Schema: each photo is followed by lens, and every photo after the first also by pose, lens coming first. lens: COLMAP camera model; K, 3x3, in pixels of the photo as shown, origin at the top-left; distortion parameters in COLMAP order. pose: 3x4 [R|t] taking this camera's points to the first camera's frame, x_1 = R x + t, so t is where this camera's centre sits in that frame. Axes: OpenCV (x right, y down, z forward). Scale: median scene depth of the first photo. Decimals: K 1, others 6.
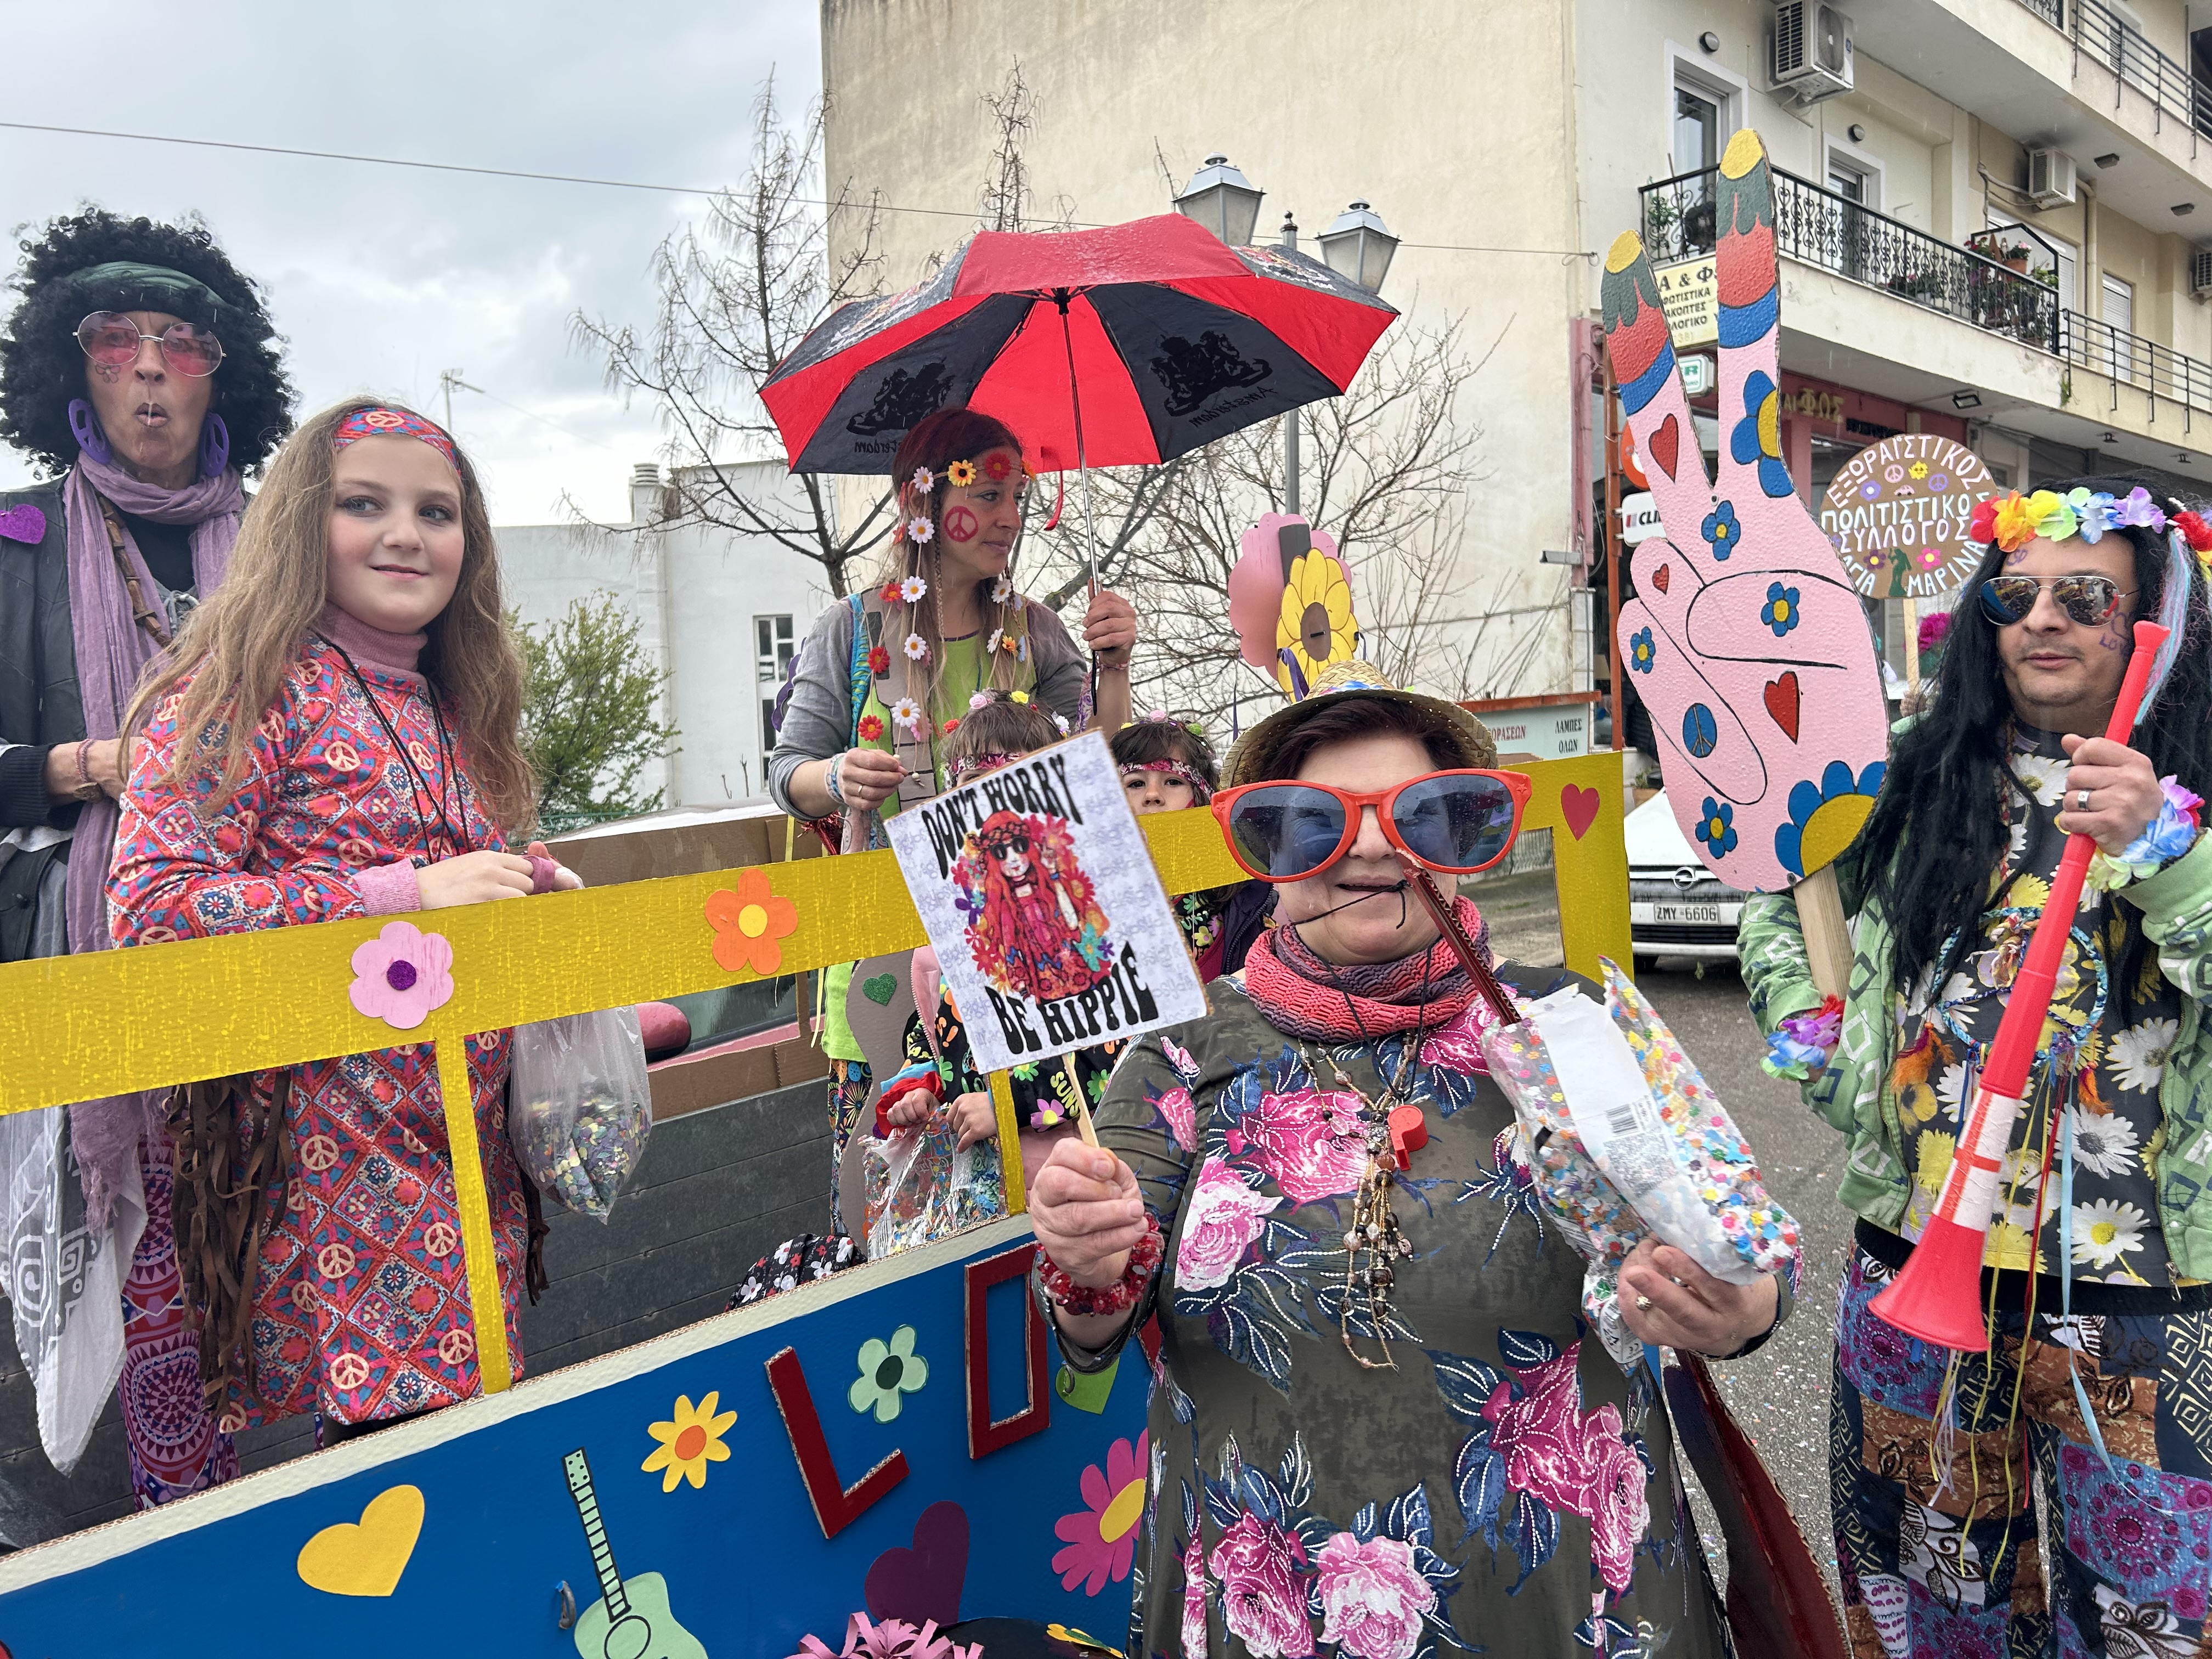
lens RADIAL K [[1680.6, 0, 1106.0], [0, 1680.6, 829.5], [0, 0, 1]] dist [0.071282, -0.067276]
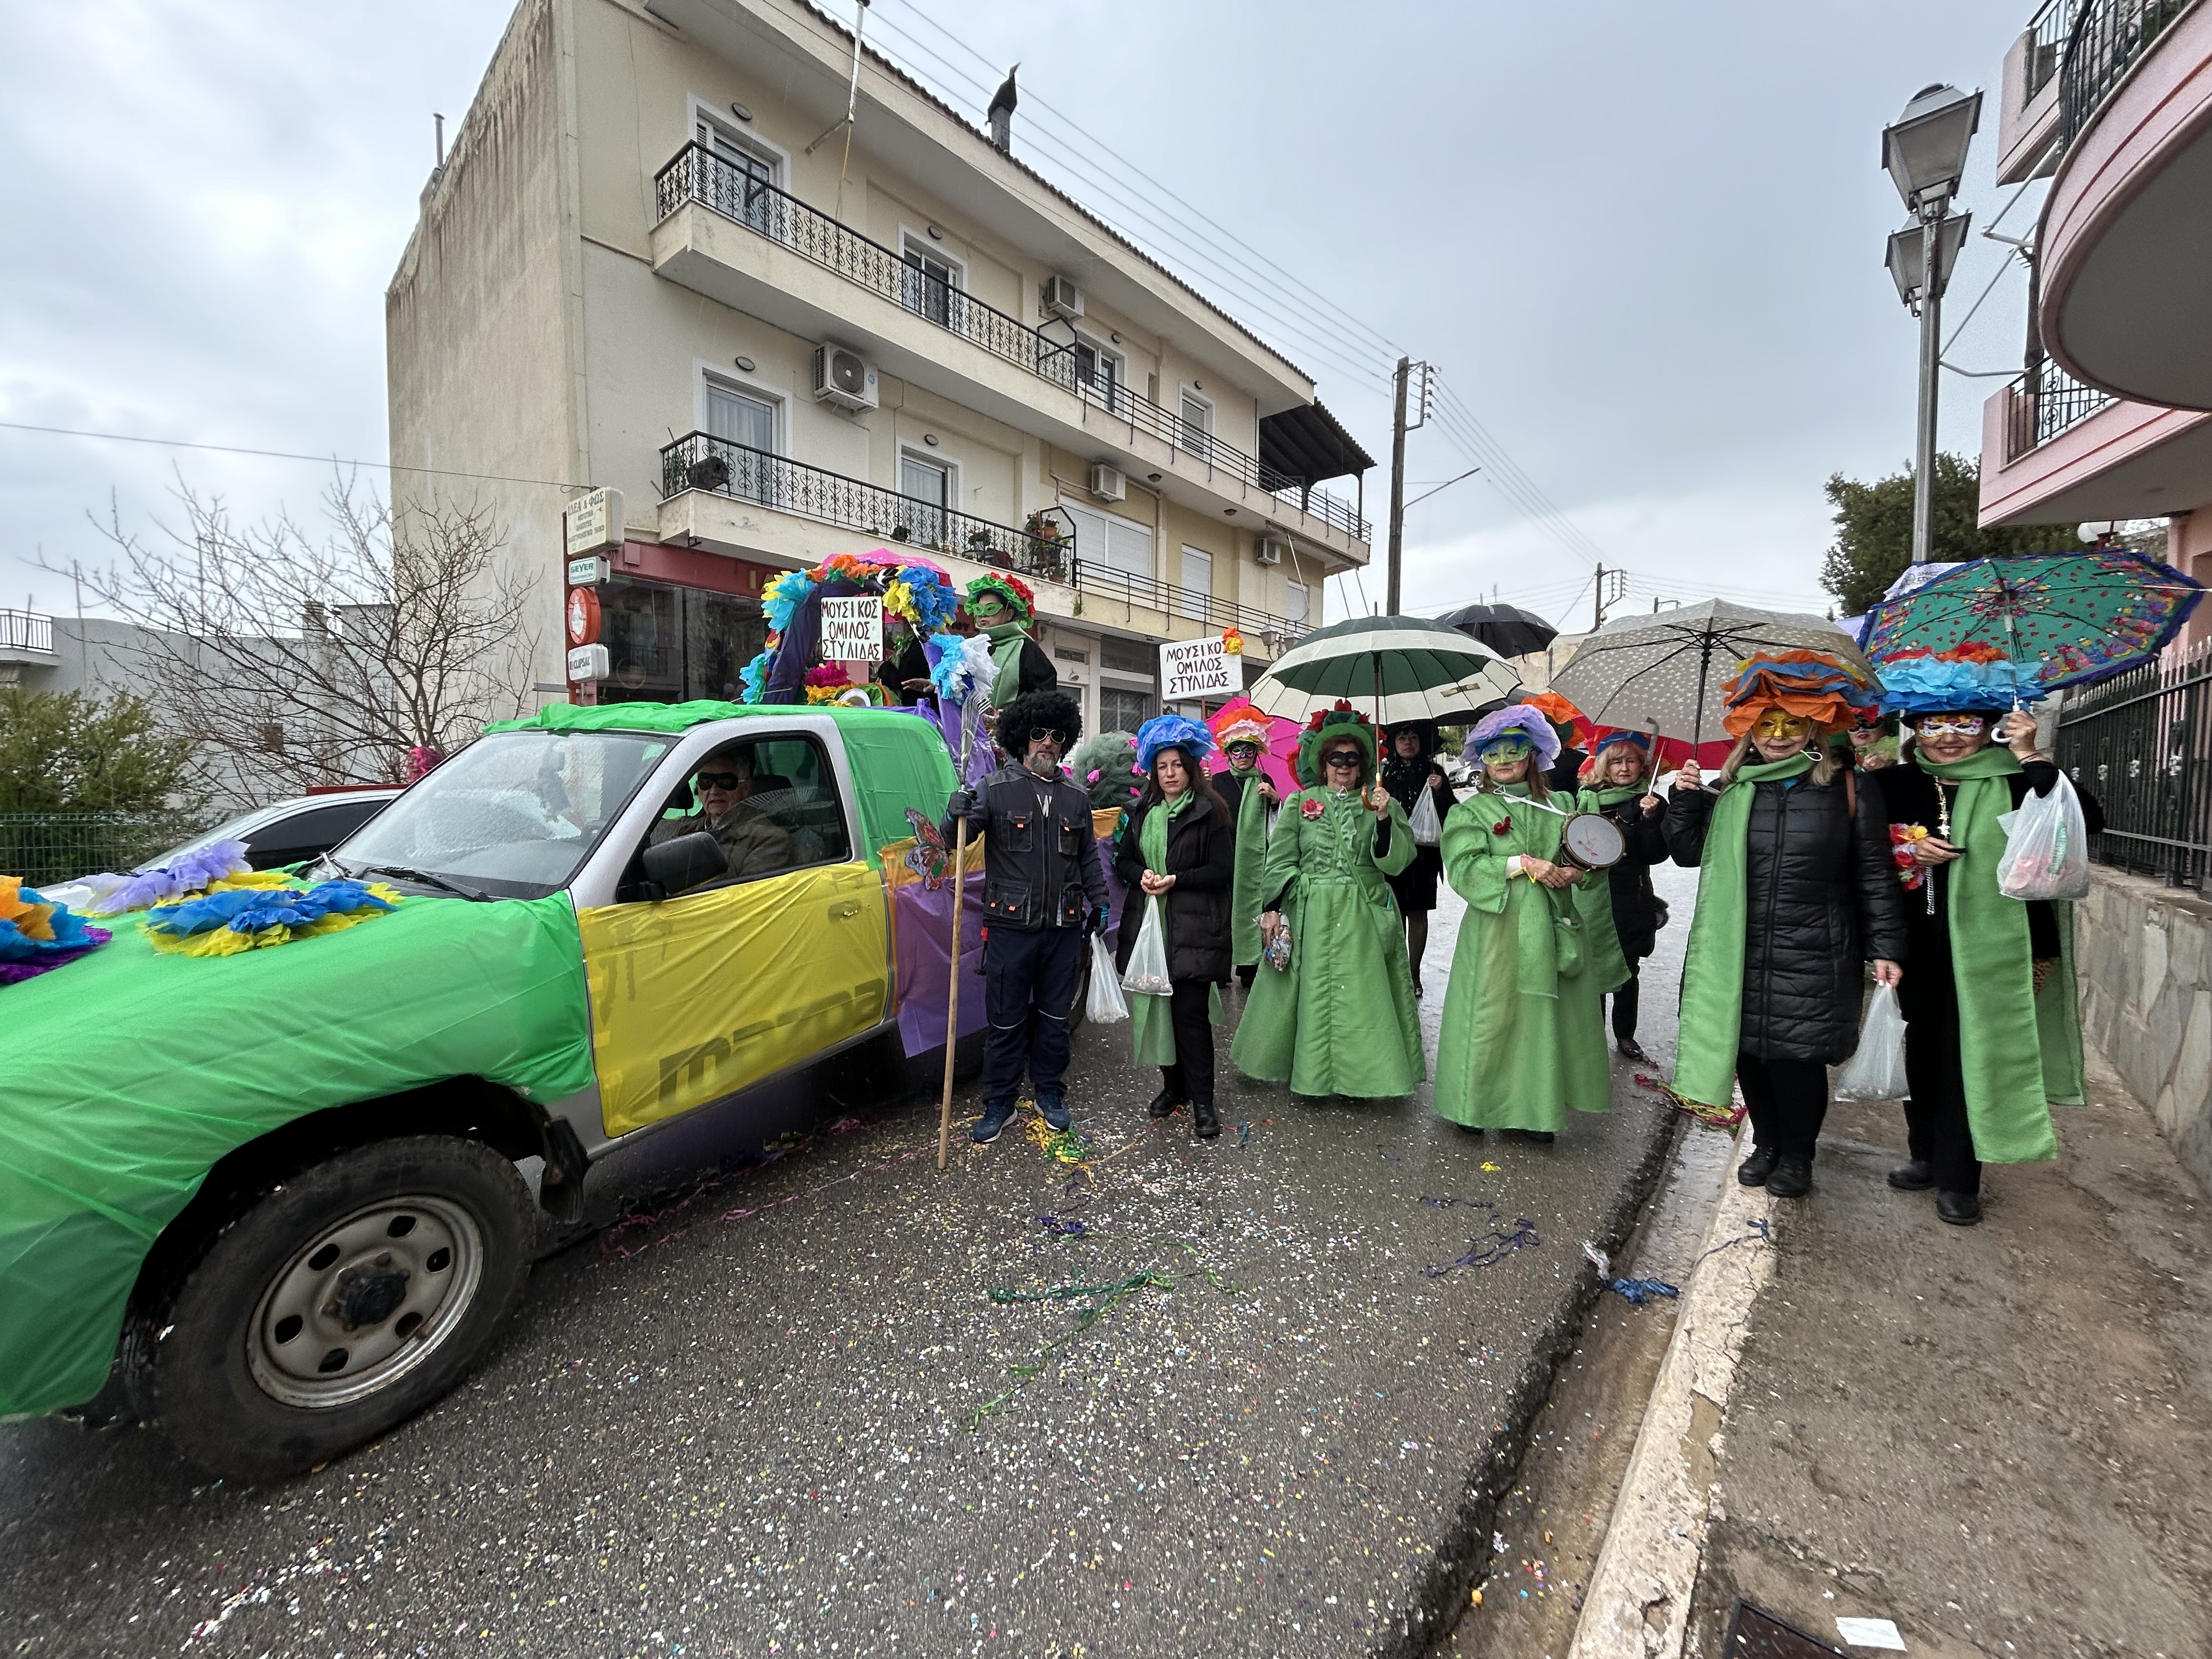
lens RADIAL K [[914.7, 0, 1106.0], [0, 914.7, 829.5], [0, 0, 1]] dist [0.001318, 0.000031]
pose [[0.991348, 0.033081, 0.127026, 0.494492], [-0.032670, 0.999452, -0.005314, -0.035032], [-0.127132, 0.001119, 0.991885, 0.108019]]
